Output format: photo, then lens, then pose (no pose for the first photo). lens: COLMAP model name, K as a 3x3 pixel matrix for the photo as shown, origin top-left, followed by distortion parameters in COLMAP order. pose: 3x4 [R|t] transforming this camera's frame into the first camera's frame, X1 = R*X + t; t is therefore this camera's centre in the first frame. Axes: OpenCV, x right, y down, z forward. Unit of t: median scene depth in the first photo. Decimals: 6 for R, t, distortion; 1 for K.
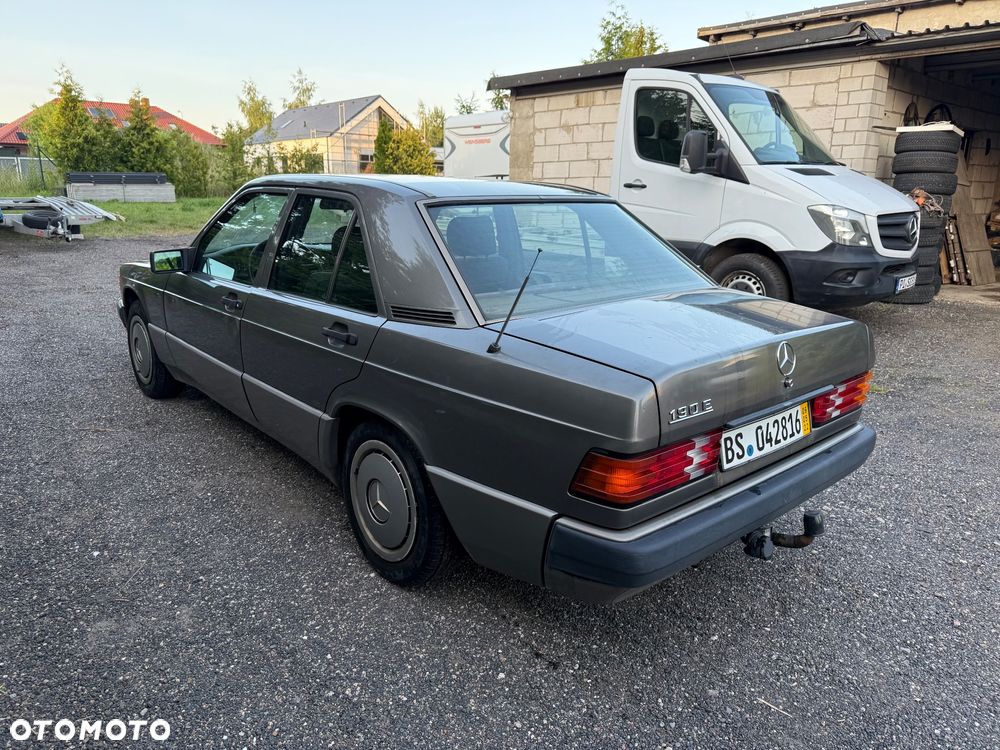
lens RADIAL K [[713.0, 0, 500.0], [0, 713.0, 375.0], [0, 0, 1]] dist [0.017304, -0.018924]
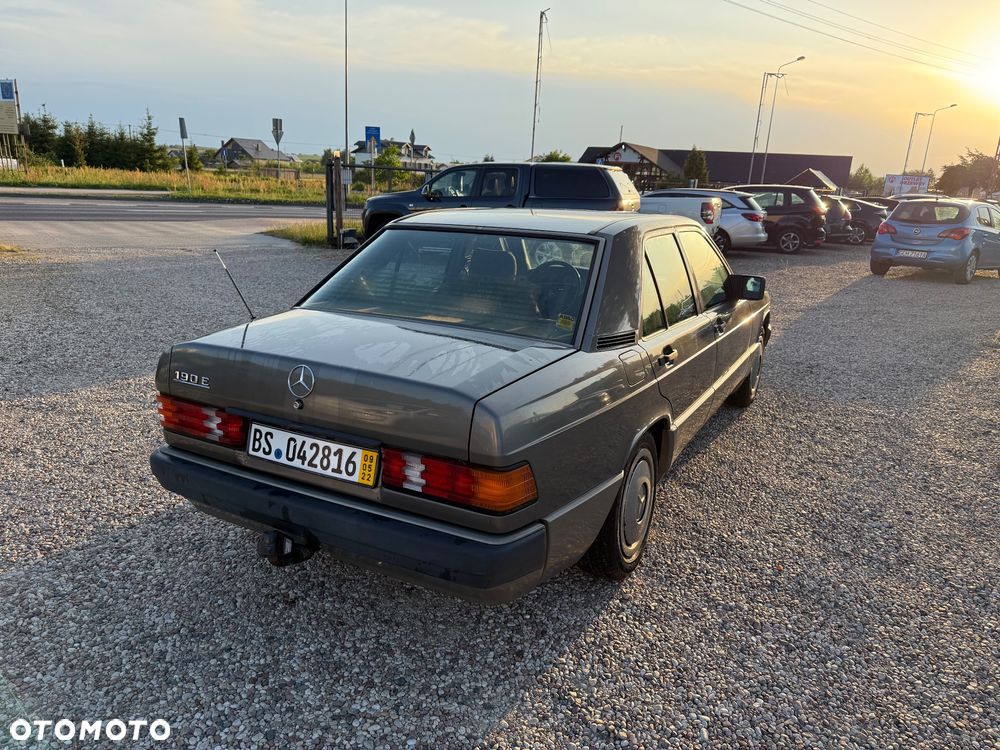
lens RADIAL K [[701.0, 0, 502.8], [0, 701.0, 380.0], [0, 0, 1]] dist [0.082938, -0.112663]
pose [[0.351851, 0.223135, -0.909072, 1.391959], [-0.264733, 0.955244, 0.132005, -0.229620], [0.897840, 0.194216, 0.395175, 0.838495]]
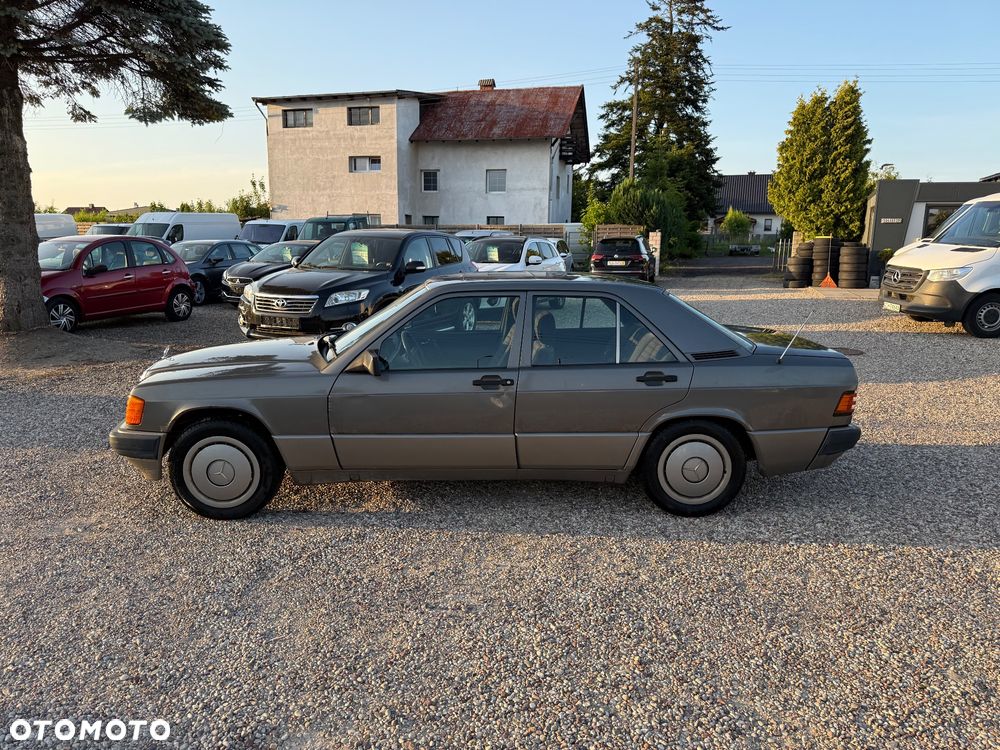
lens RADIAL K [[701.0, 0, 502.8], [0, 701.0, 380.0], [0, 0, 1]] dist [0.082938, -0.112663]
pose [[0.634576, -0.182226, 0.751070, -1.907683], [0.215789, 0.974933, 0.054221, -0.250402], [-0.742124, 0.127666, 0.657992, 0.236899]]
